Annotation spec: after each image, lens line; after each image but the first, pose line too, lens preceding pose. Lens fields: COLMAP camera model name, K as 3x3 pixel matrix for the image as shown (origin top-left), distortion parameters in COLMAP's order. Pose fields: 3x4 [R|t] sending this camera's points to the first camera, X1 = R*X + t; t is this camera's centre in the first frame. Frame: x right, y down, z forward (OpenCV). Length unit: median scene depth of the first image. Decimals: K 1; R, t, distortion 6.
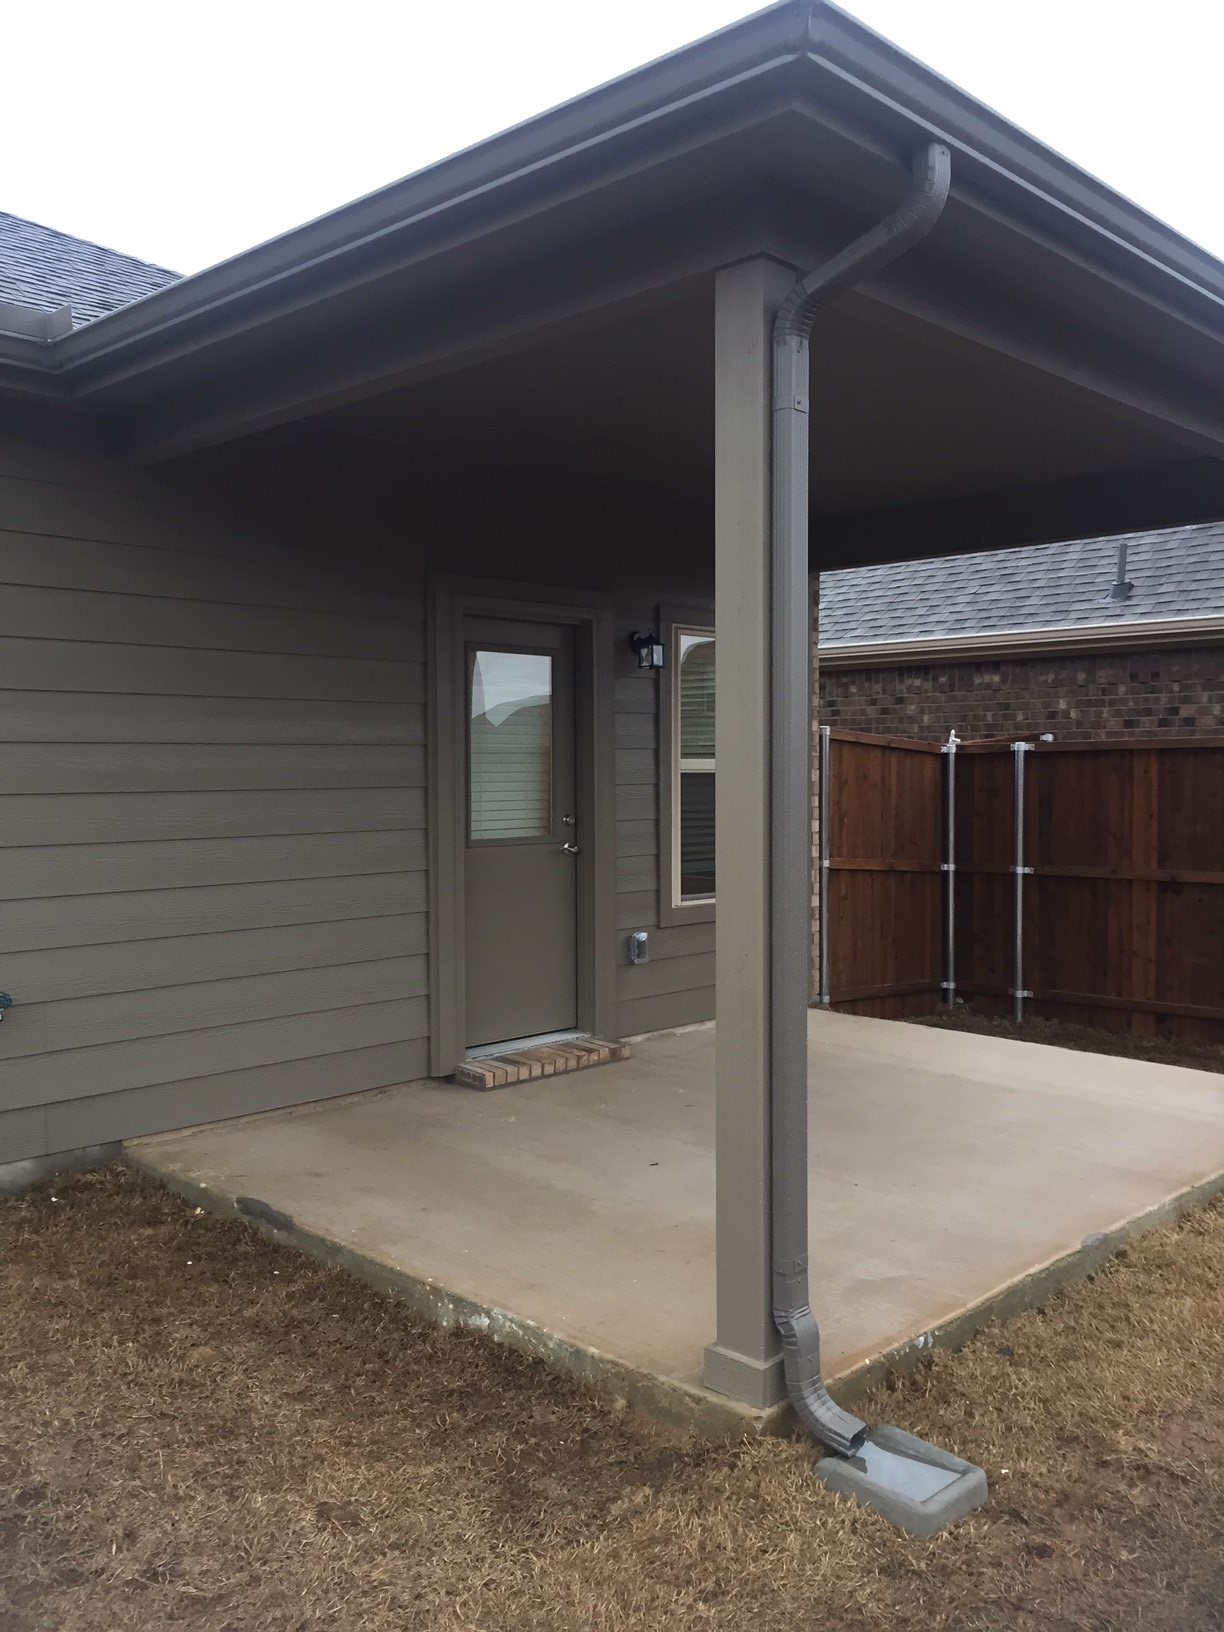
lens RADIAL K [[1405.7, 0, 614.5], [0, 1405.7, 814.1], [0, 0, 1]] dist [0.034190, -0.002552]
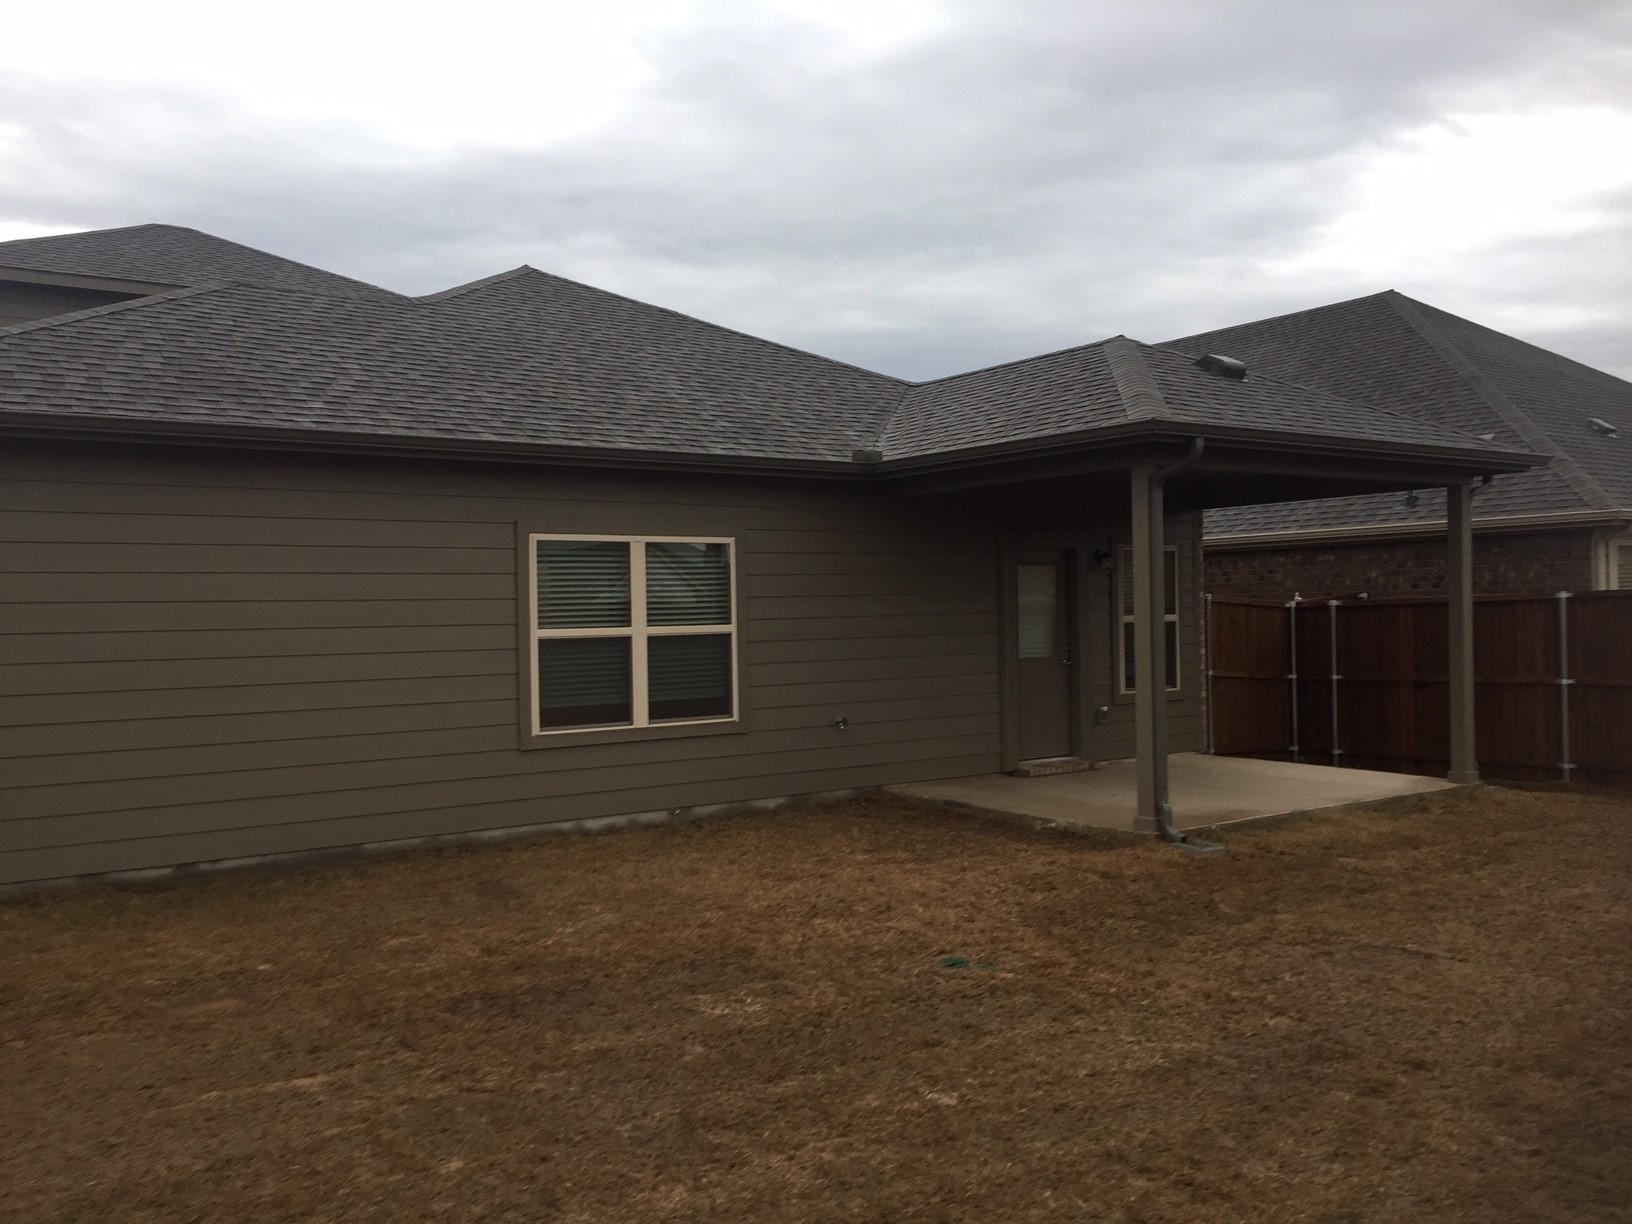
lens RADIAL K [[1405.7, 0, 818.5], [0, 1405.7, 625.2], [0, 0, 1]] dist [0.034190, -0.002552]
pose [[0.985606, -0.014795, -0.168411, -0.033948], [0.010941, 0.999657, -0.023790, 0.012370], [0.168705, 0.021605, 0.985430, -0.815035]]
